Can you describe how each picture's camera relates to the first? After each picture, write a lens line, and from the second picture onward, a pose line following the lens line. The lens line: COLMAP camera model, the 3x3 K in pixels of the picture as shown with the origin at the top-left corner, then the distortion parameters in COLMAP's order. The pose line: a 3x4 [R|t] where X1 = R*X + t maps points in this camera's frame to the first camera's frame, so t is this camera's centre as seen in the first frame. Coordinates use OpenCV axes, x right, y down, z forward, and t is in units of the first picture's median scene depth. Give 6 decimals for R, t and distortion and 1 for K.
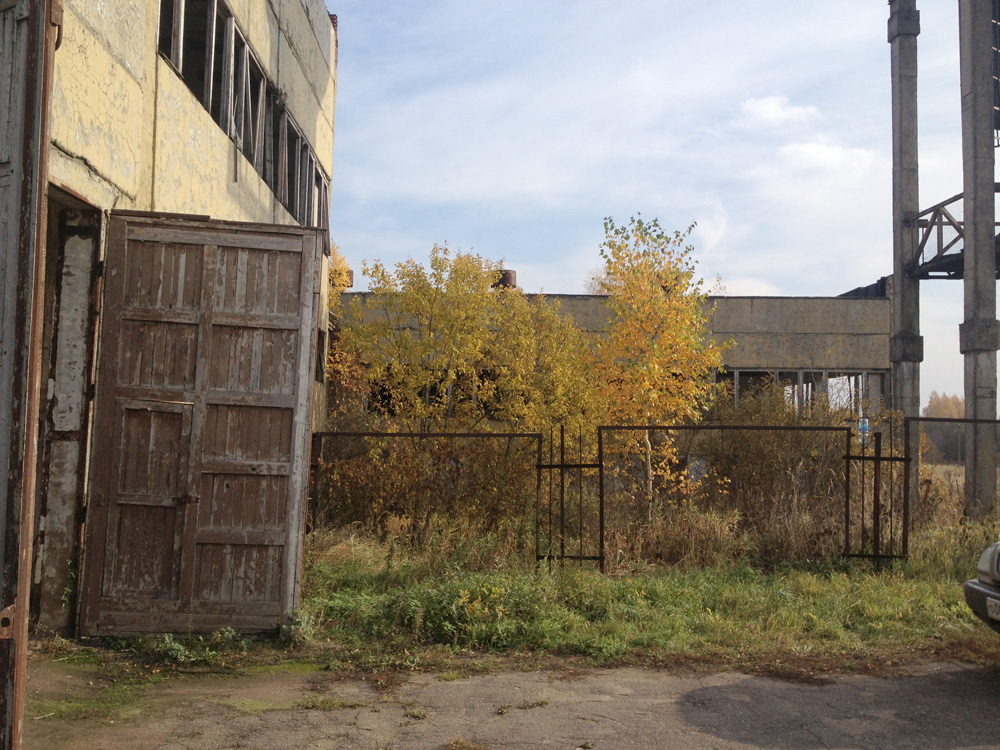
lens RADIAL K [[940.8, 0, 495.6], [0, 940.8, 373.5], [0, 0, 1]] dist [0.122469, -0.212007]
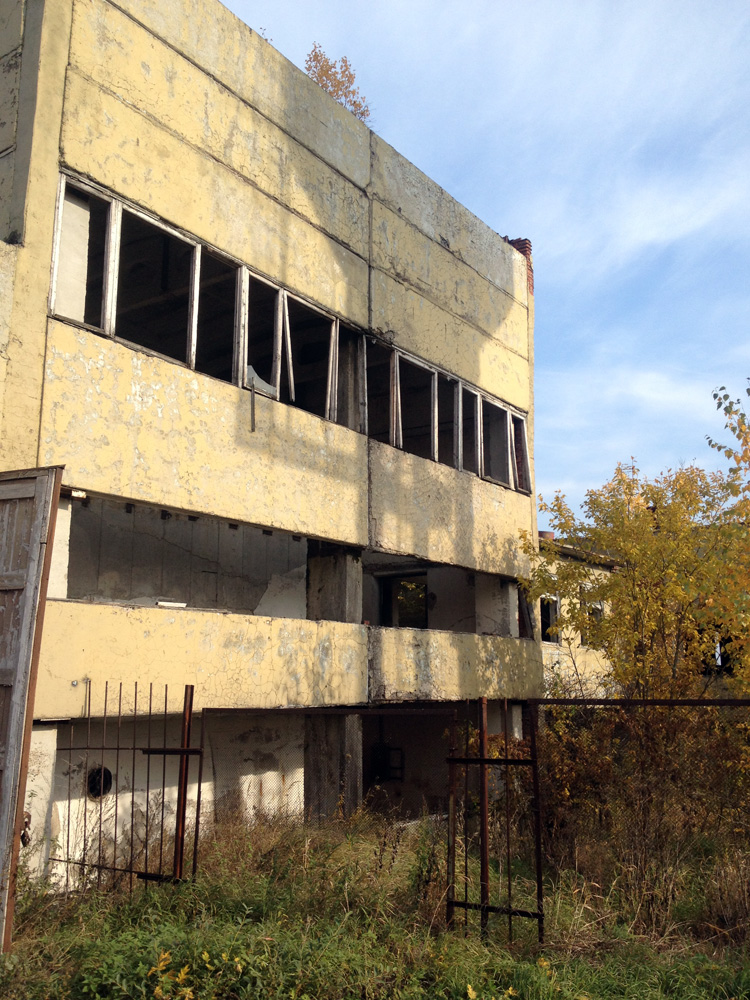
lens RADIAL K [[940.8, 0, 375.0], [0, 940.8, 500.0], [0, 0, 1]] dist [0.122469, -0.212007]
pose [[0.815442, -0.131059, -0.563806, 0.324739], [0.053601, 0.986942, -0.151895, 0.012616], [0.576351, 0.093641, 0.811819, 0.302190]]
